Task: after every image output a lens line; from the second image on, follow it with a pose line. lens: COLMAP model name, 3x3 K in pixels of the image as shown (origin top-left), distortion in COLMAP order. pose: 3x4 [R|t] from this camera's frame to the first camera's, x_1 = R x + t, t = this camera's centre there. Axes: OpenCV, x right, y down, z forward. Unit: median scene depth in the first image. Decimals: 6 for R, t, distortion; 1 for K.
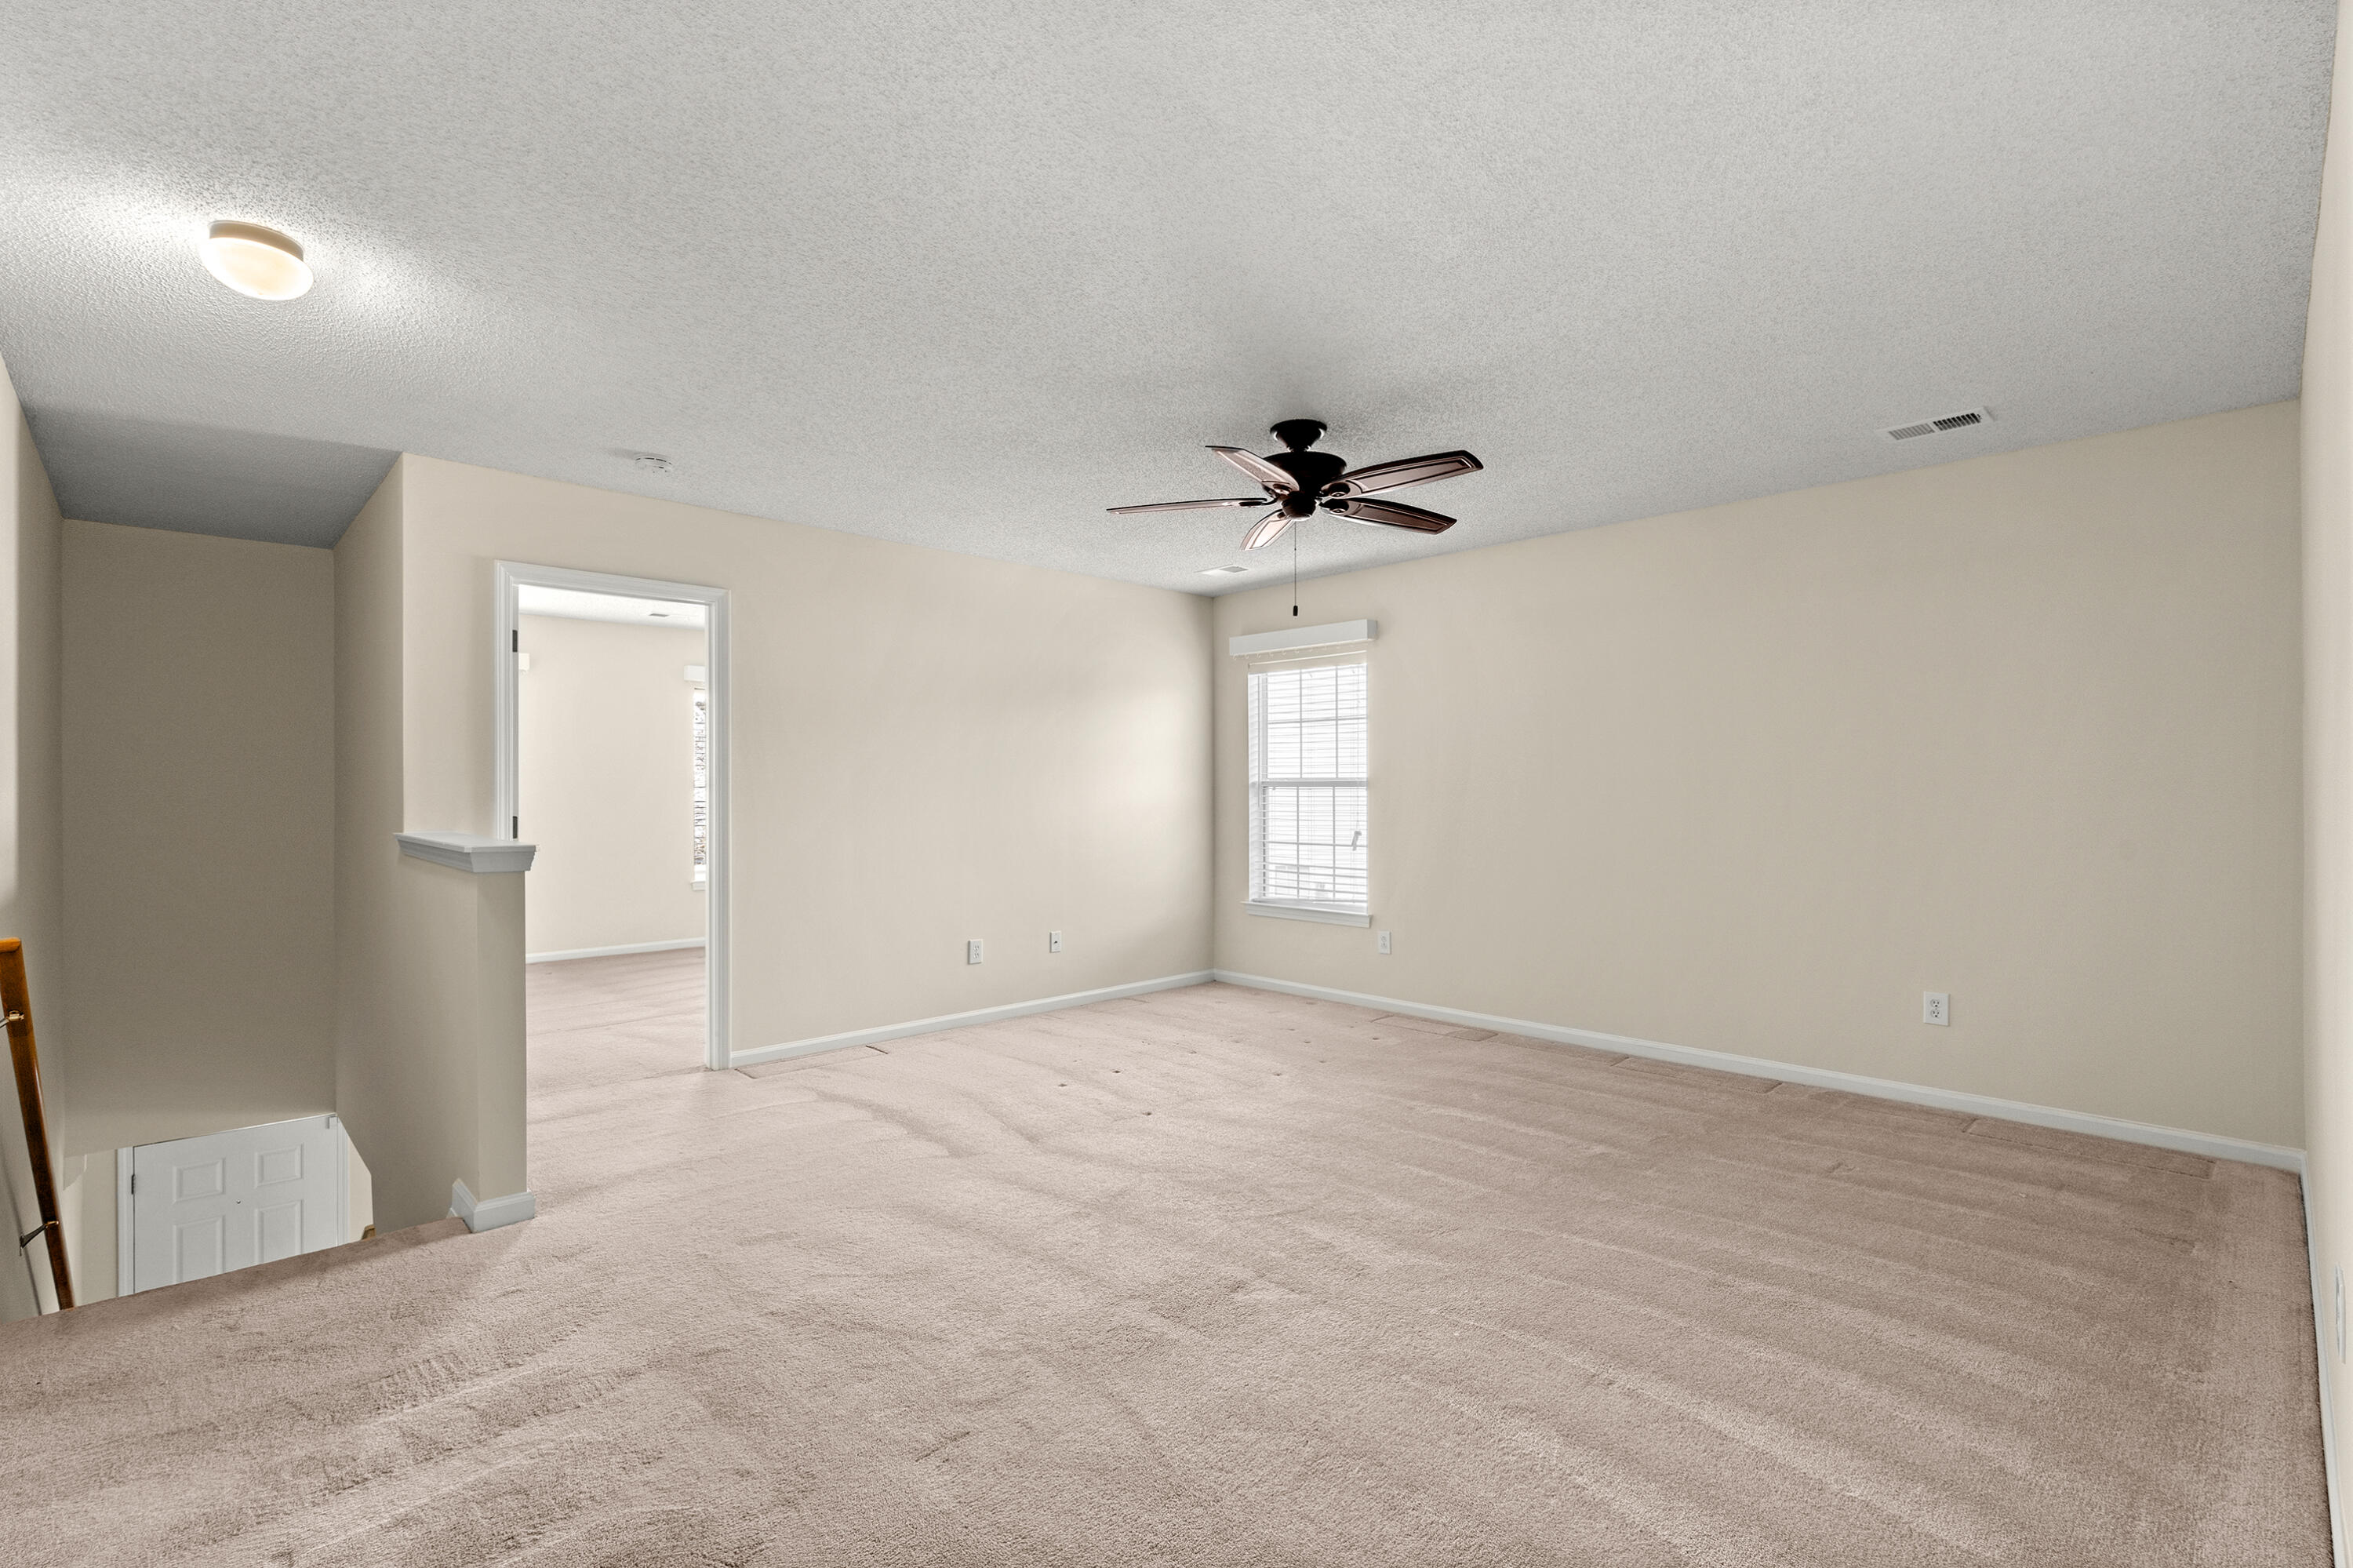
lens RADIAL K [[1077.9, 0, 1180.2], [0, 1077.9, 776.5], [0, 0, 1]] dist [-0.002963, 0.000680]
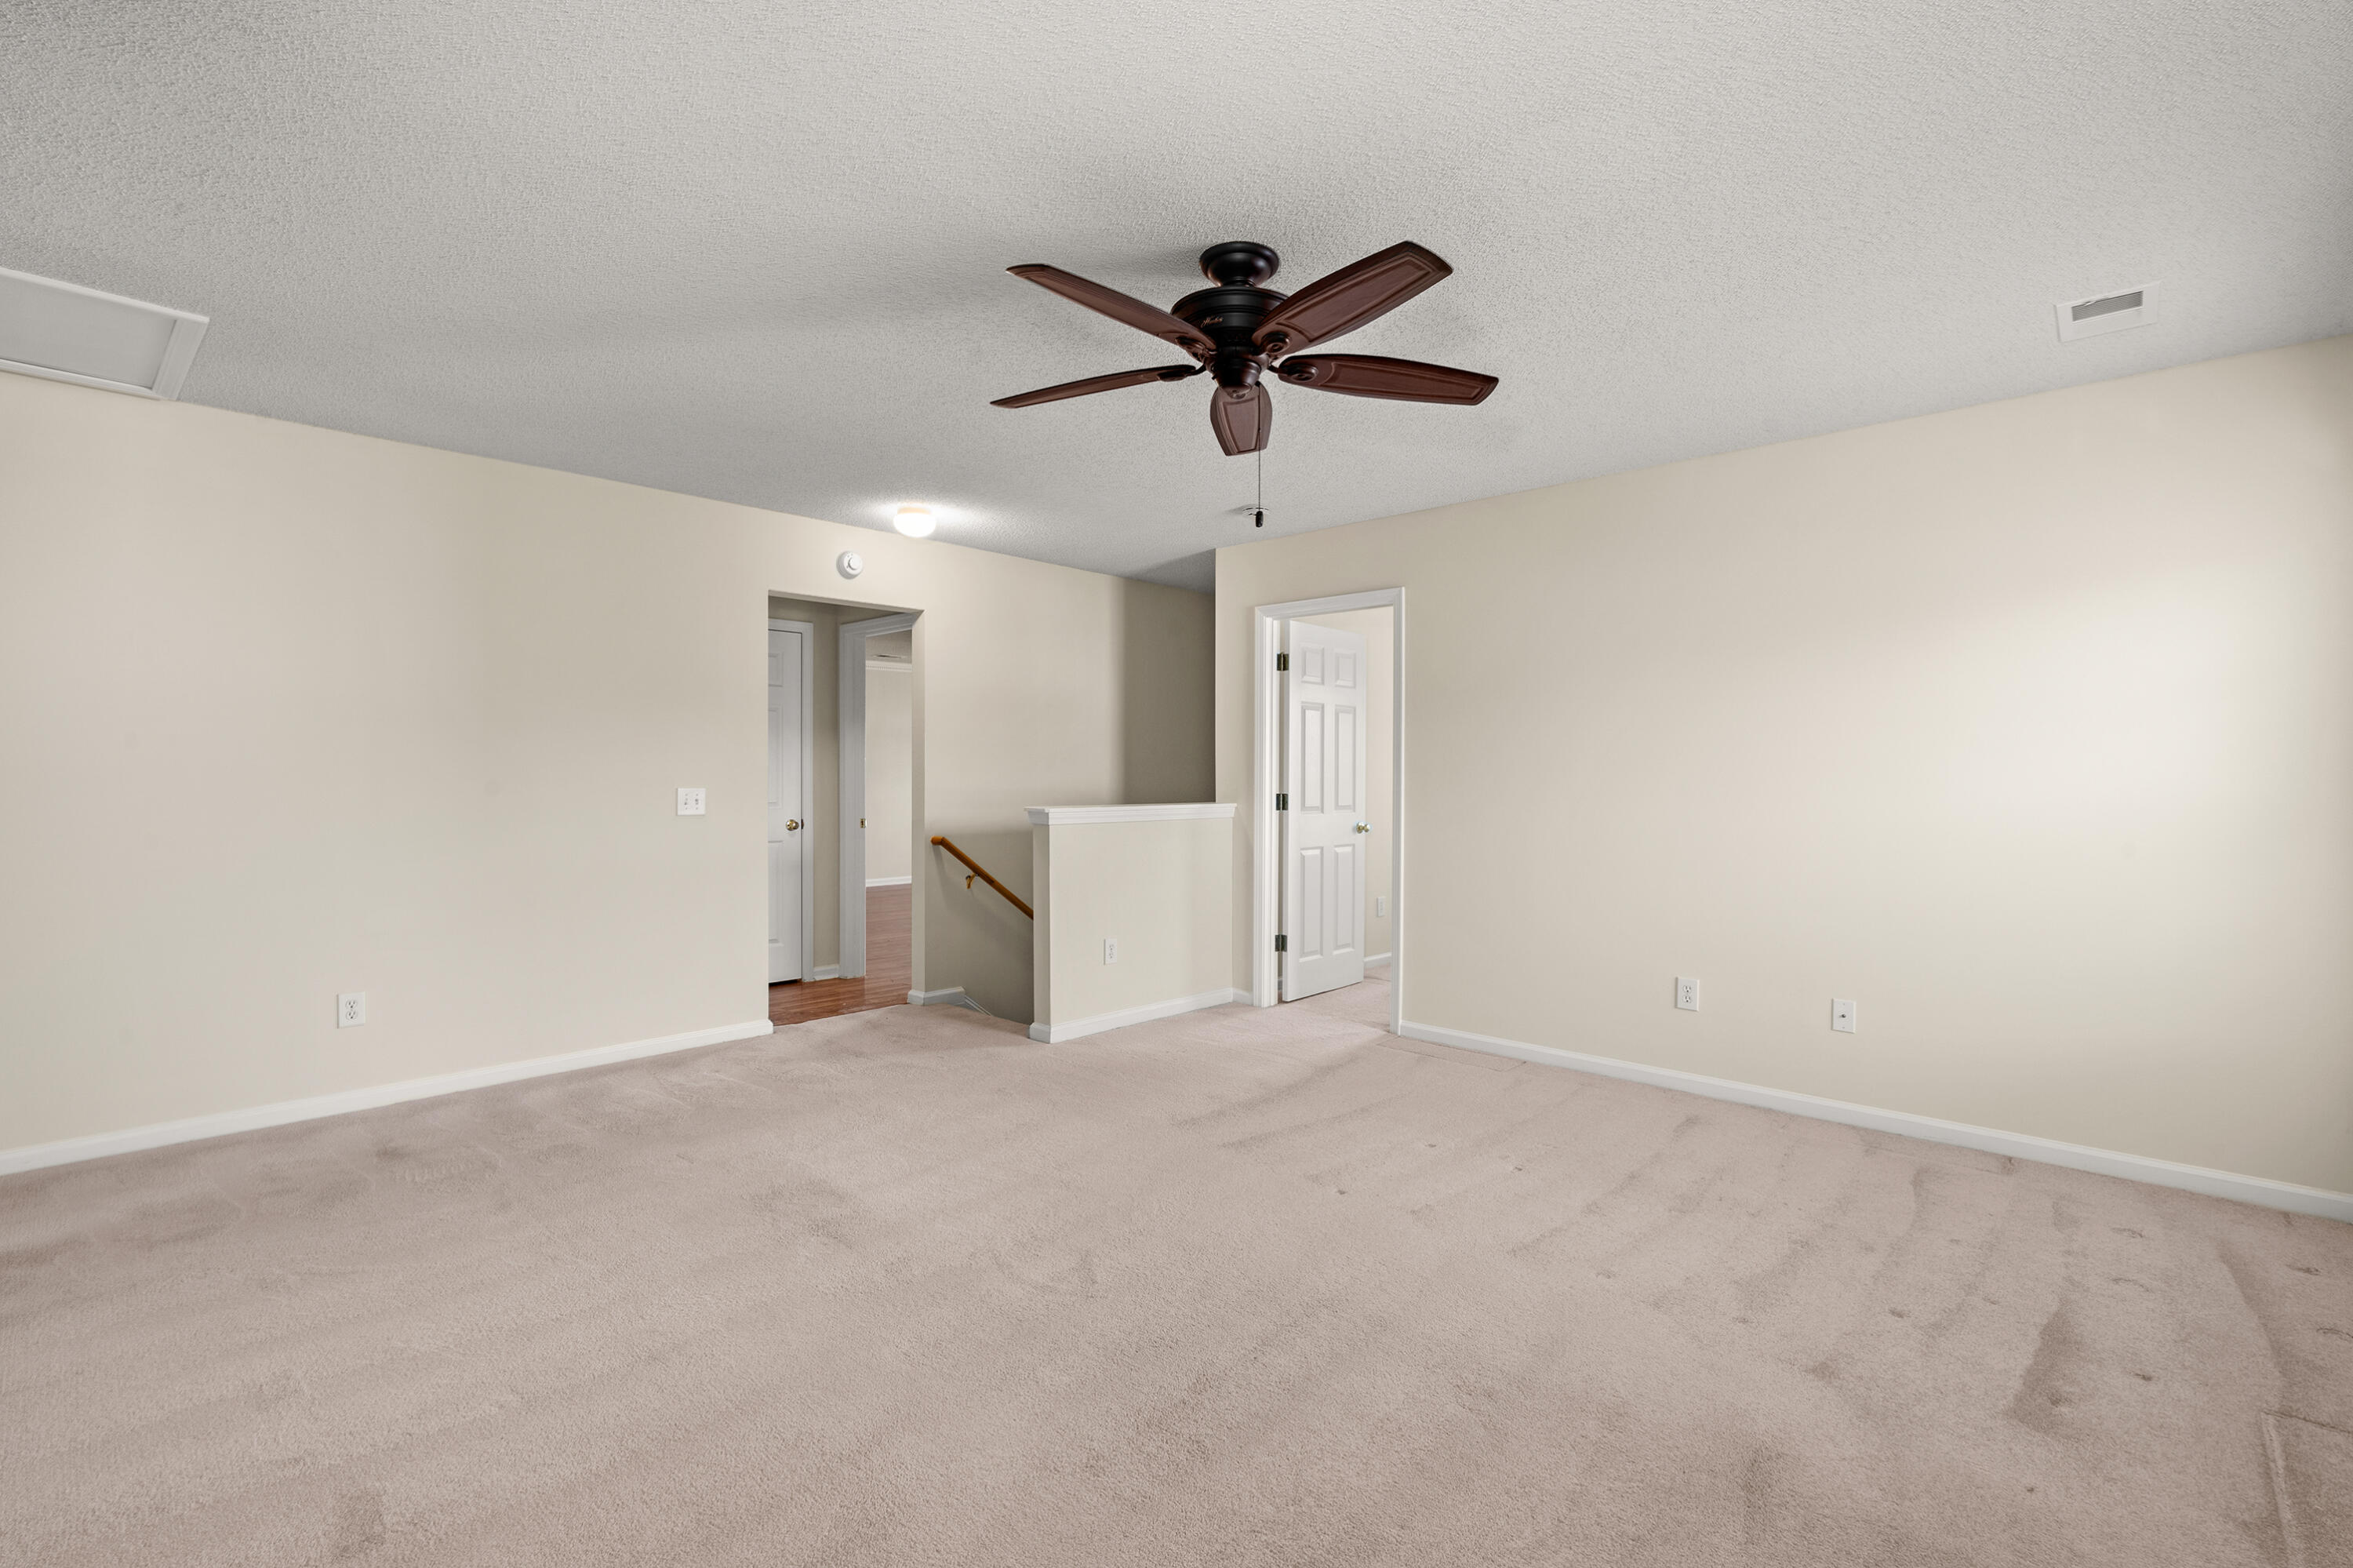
lens RADIAL K [[1077.9, 0, 1180.2], [0, 1077.9, 776.5], [0, 0, 1]] dist [-0.002963, 0.000680]
pose [[0.022953, 0.000259, -0.999737, 0.730427], [0.004522, 0.999990, 0.000363, 0.014878], [0.999726, -0.004529, 0.022951, 0.857096]]
